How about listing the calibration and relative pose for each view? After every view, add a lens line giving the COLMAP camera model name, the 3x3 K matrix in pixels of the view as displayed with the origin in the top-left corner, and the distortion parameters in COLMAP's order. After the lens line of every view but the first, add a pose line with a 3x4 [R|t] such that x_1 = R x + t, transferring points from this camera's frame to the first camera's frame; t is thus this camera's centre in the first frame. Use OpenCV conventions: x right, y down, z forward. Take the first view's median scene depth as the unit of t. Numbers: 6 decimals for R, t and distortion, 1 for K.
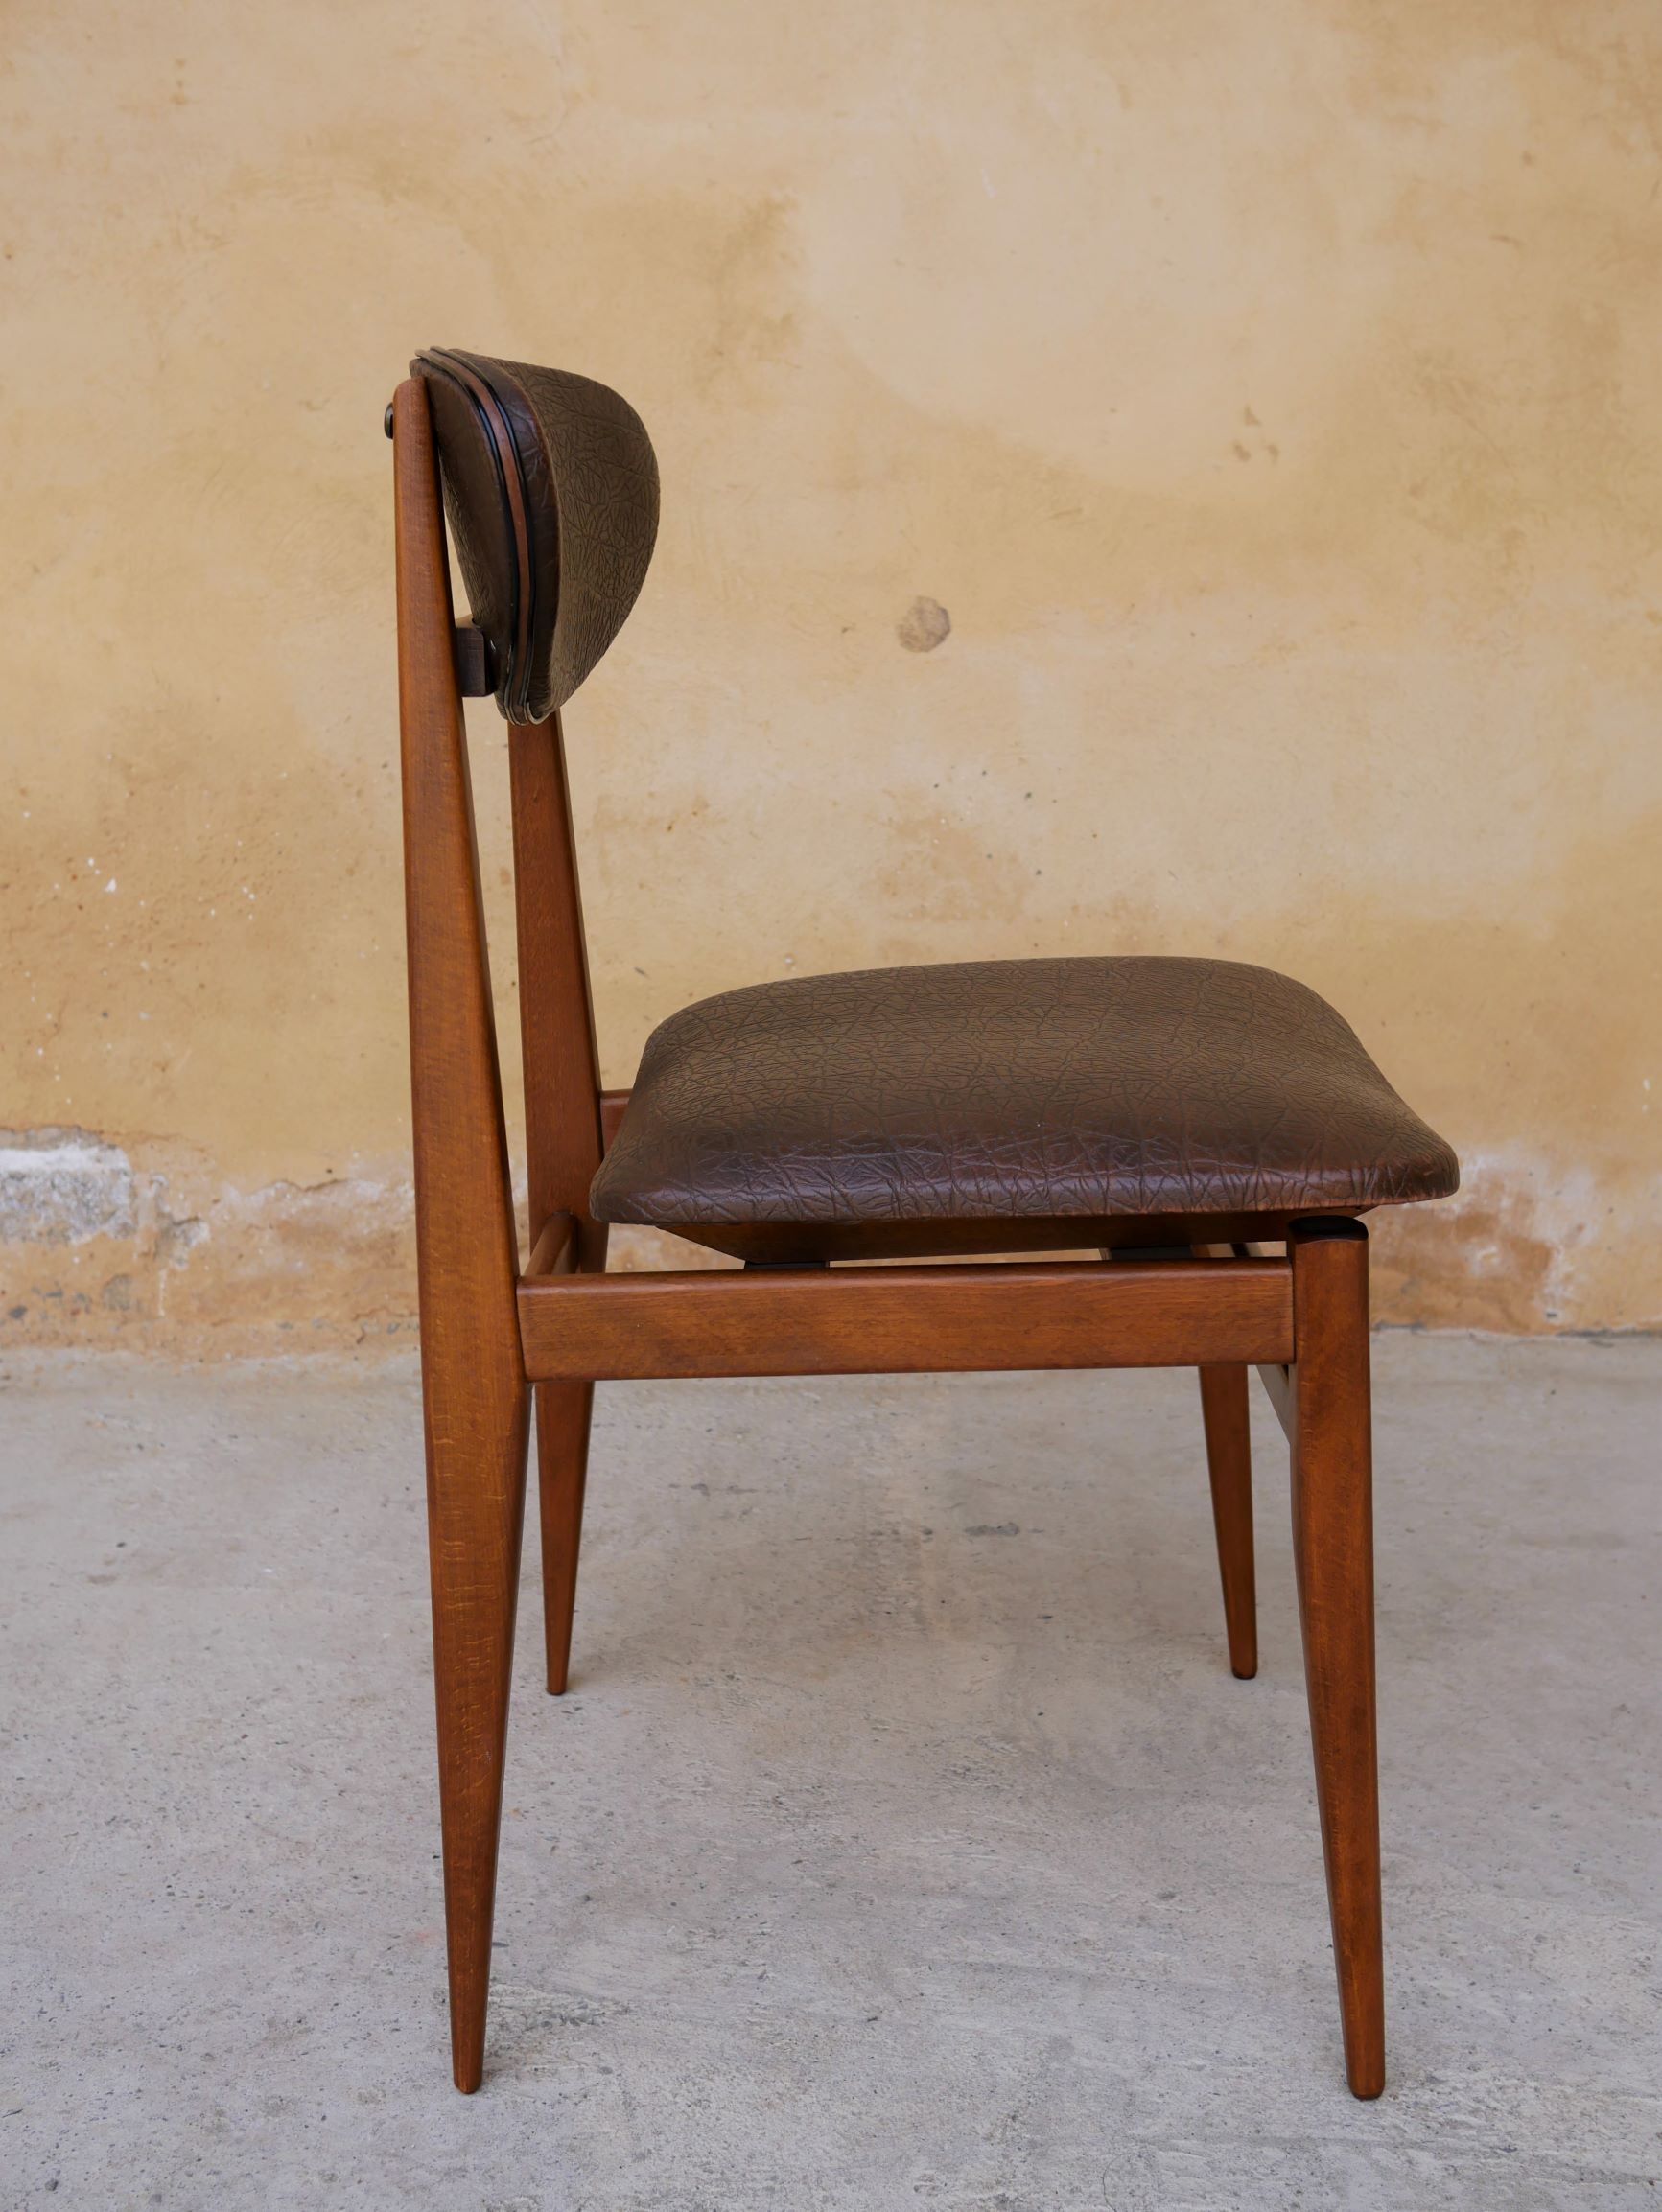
lens RADIAL K [[2563.6, 0, 839.2], [0, 2563.6, 1084.2], [0, 0, 1]] dist [-0.010168, 0.000000]
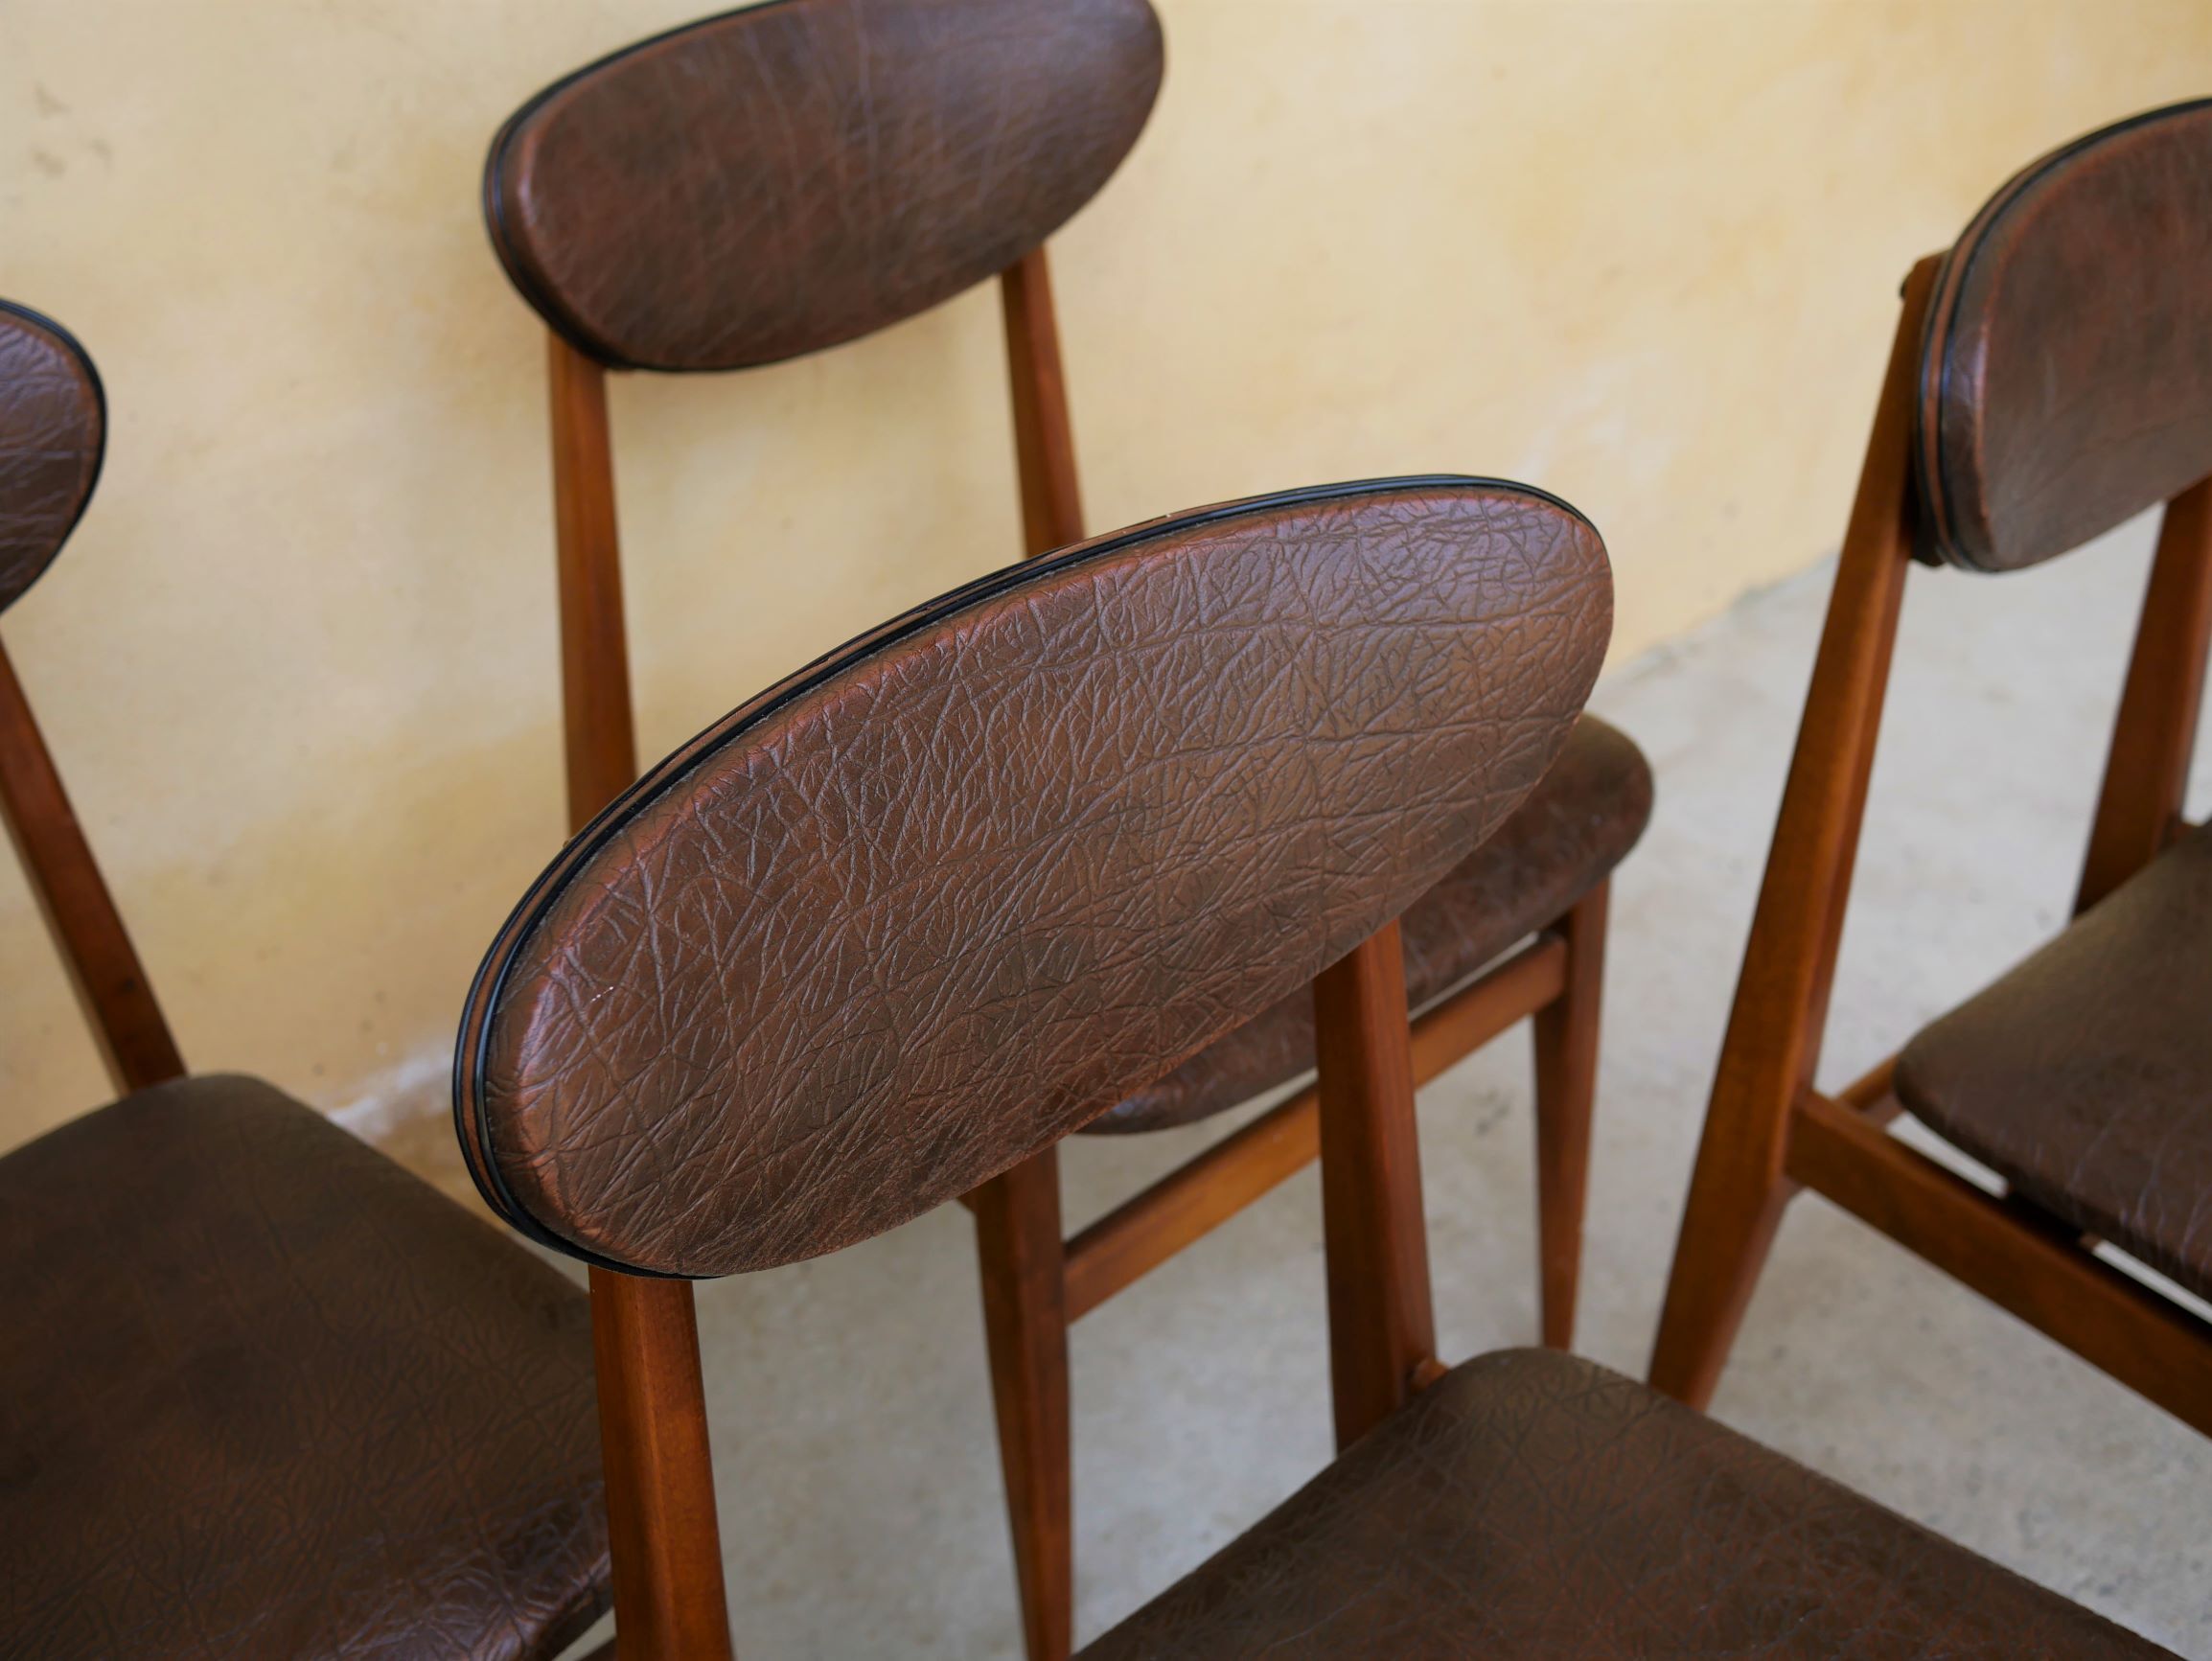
lens RADIAL K [[2481.8, 0, 1100.7], [0, 2481.8, 829.1], [0, 0, 1]] dist [-0.010893, 0.000000]
pose [[0.742700, -0.371762, 0.556946, -0.035349], [0.156108, 0.904939, 0.395873, -0.328436], [-0.651173, -0.207071, 0.730134, 0.458715]]
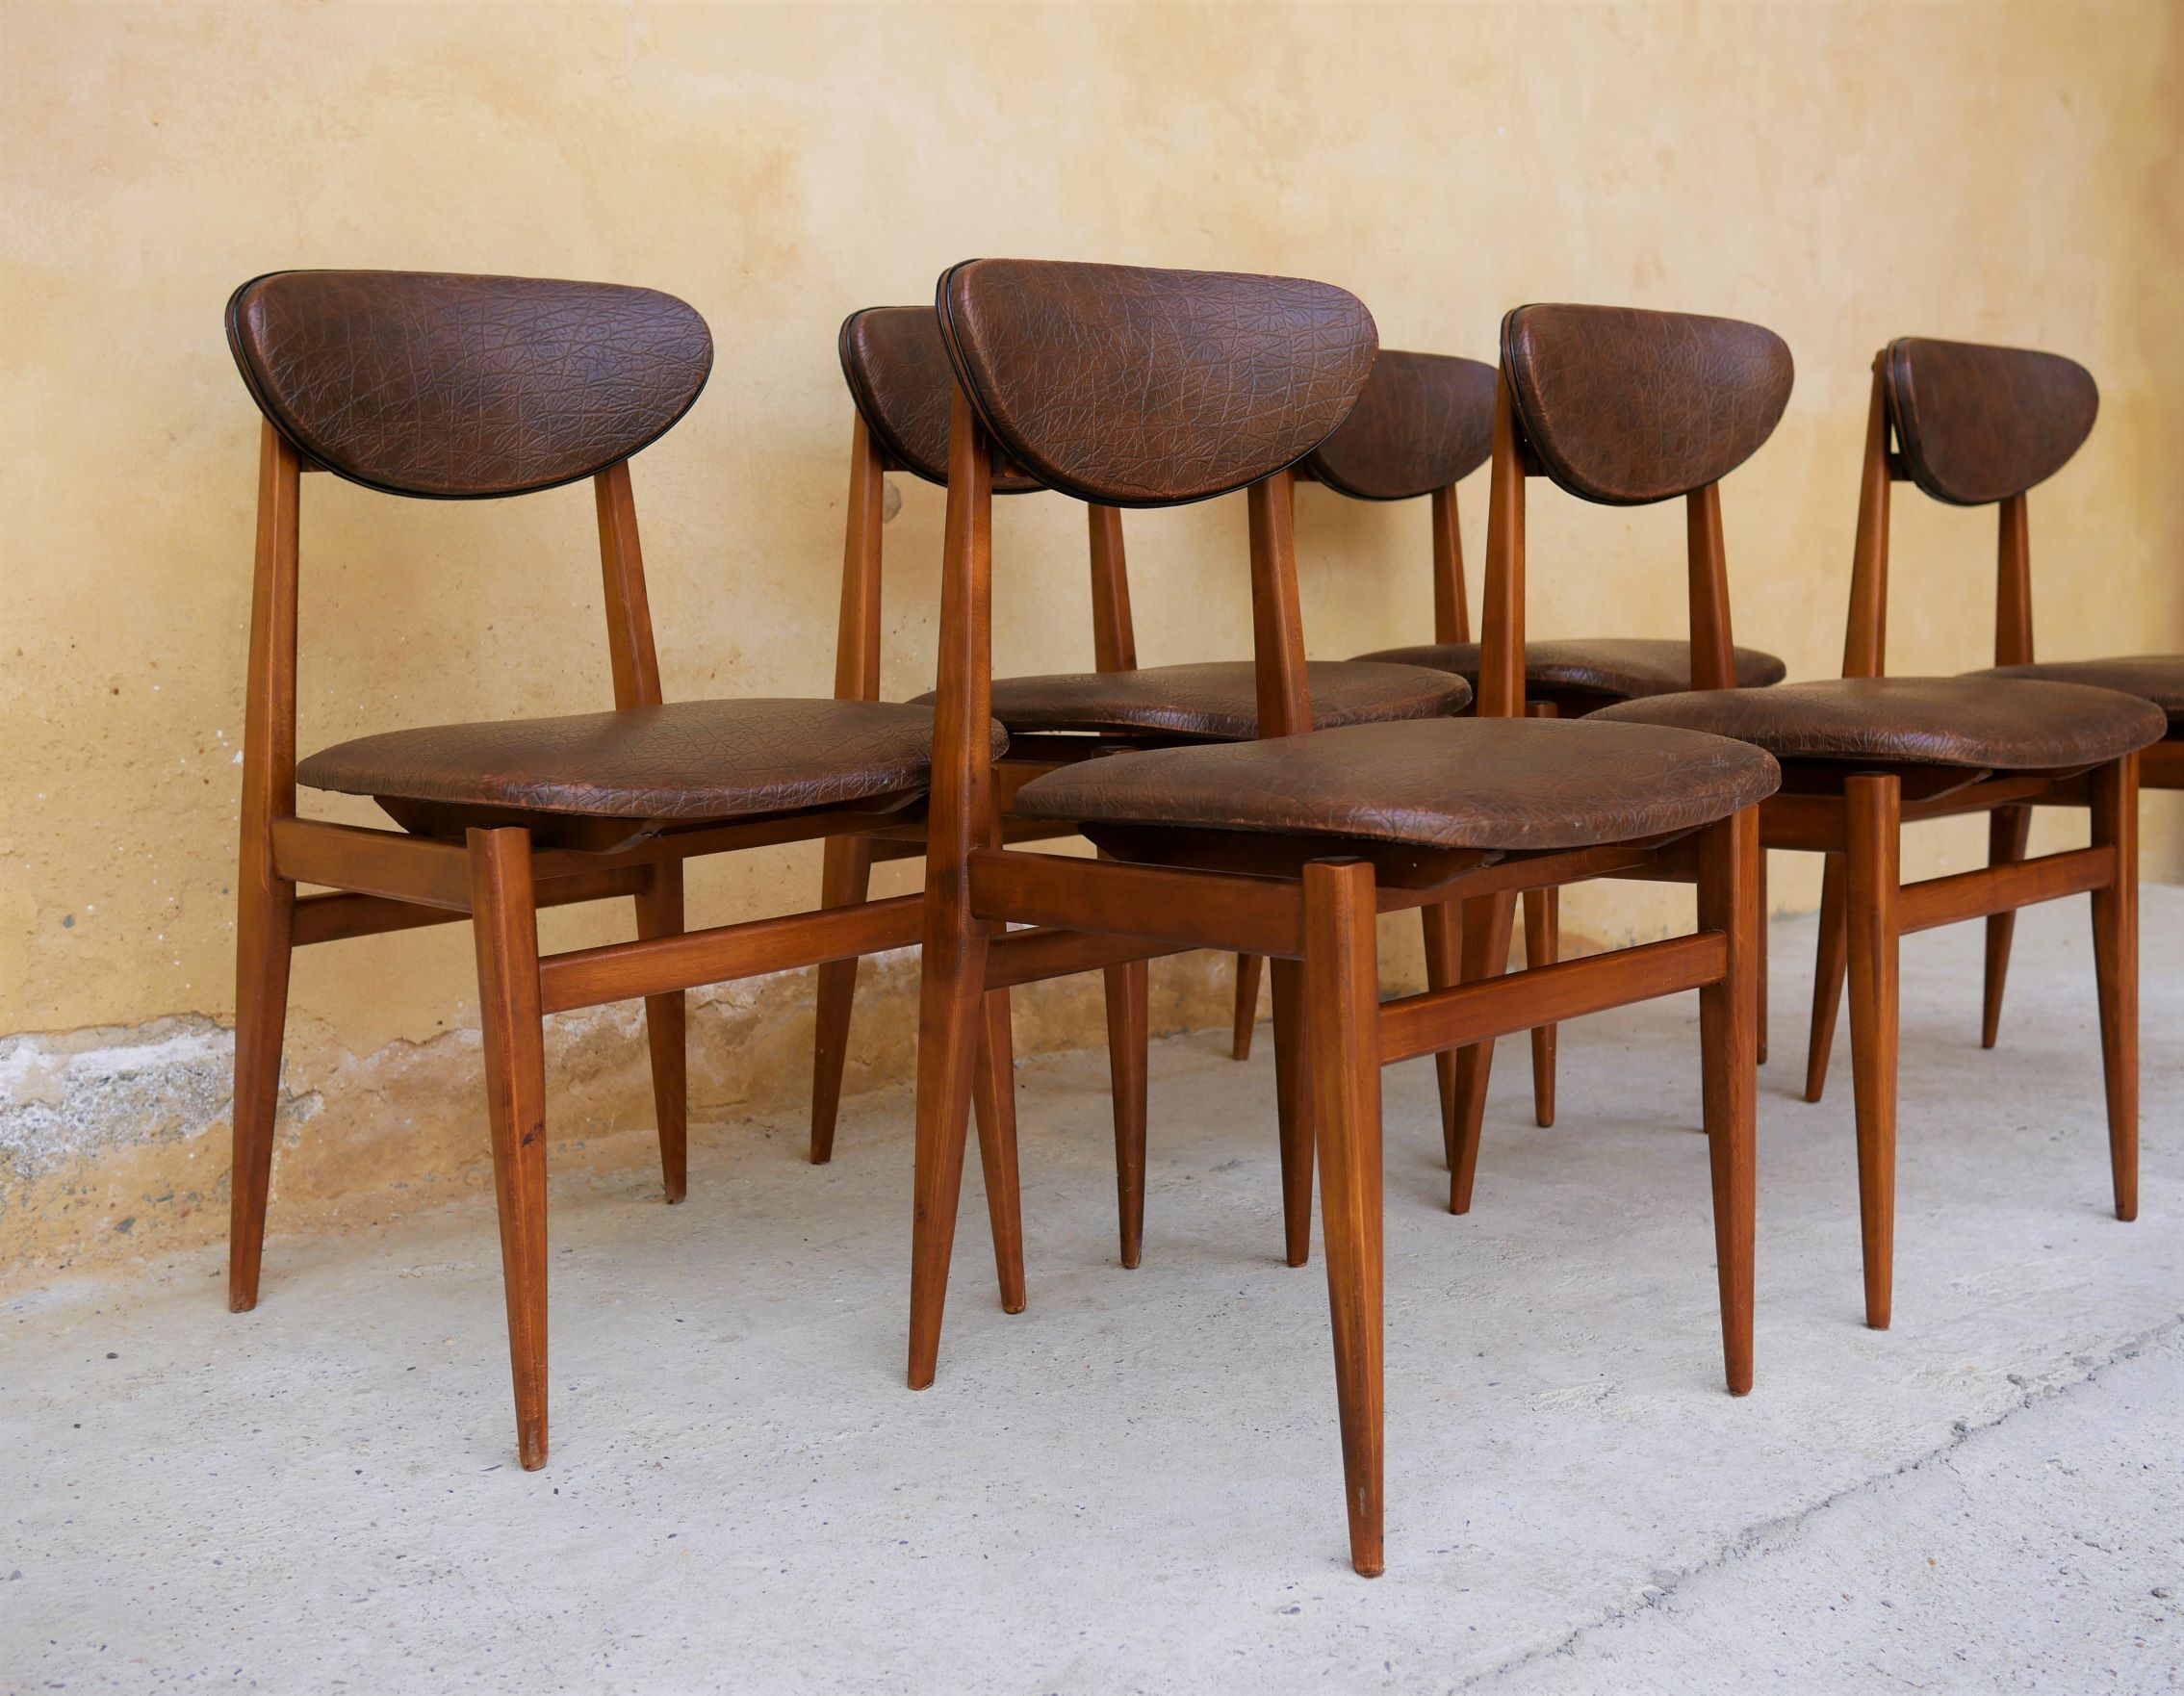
lens RADIAL K [[2542.5, 0, 1126.8], [0, 2542.5, 831.2], [0, 0, 1]] dist [-0.010830, 0.000000]
pose [[0.707614, -0.080869, 0.701956, -0.850023], [0.150768, 0.987832, -0.038180, 0.045688], [-0.690327, 0.132850, 0.711196, 0.087736]]
